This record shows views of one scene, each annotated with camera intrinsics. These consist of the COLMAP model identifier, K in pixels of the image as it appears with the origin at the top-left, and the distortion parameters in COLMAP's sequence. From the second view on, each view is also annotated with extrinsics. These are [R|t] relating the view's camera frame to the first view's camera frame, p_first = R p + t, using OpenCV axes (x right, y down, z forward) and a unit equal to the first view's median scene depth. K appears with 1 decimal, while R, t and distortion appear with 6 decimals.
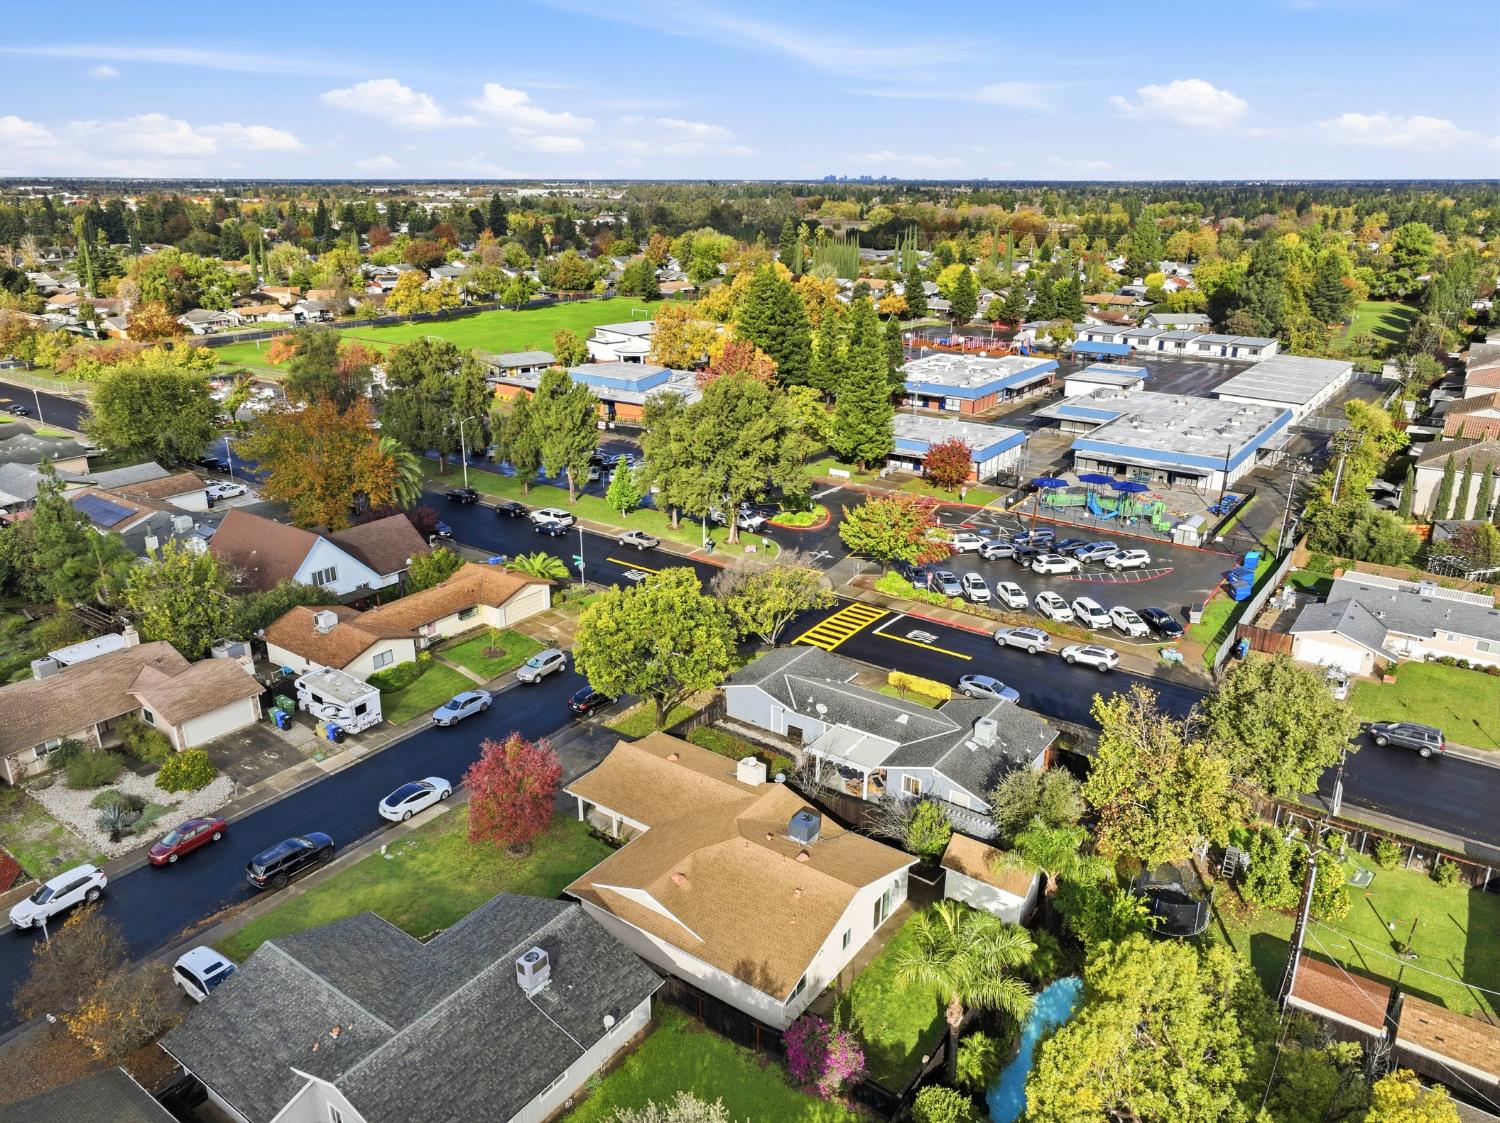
lens RADIAL K [[1054.2, 0, 747.5], [0, 1054.2, 564.8], [0, 0, 1]] dist [0.003450, 0.008592]
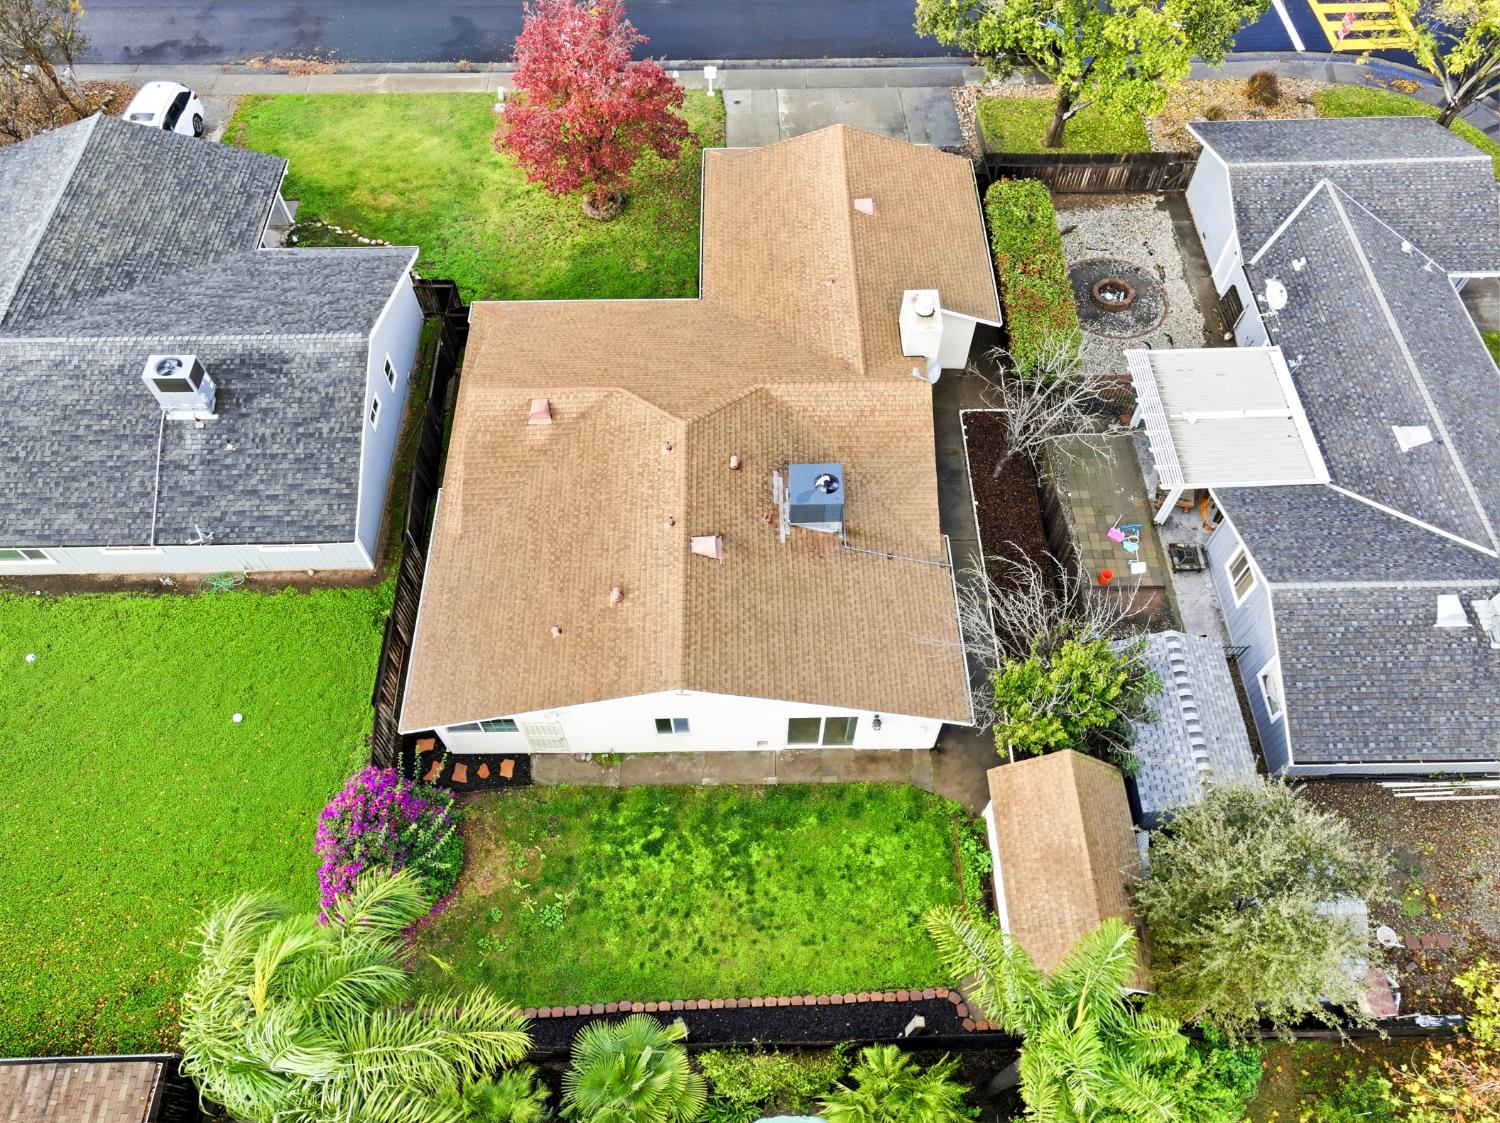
lens RADIAL K [[1072.7, 0, 744.7], [0, 1072.7, 563.2], [0, 0, 1]] dist [-0.030304, 0.056657]
pose [[0.596302, 0.677586, -0.430465, 0.154404], [-0.268562, 0.673719, 0.688461, -0.021393], [0.756504, -0.294924, 0.583714, 0.434119]]
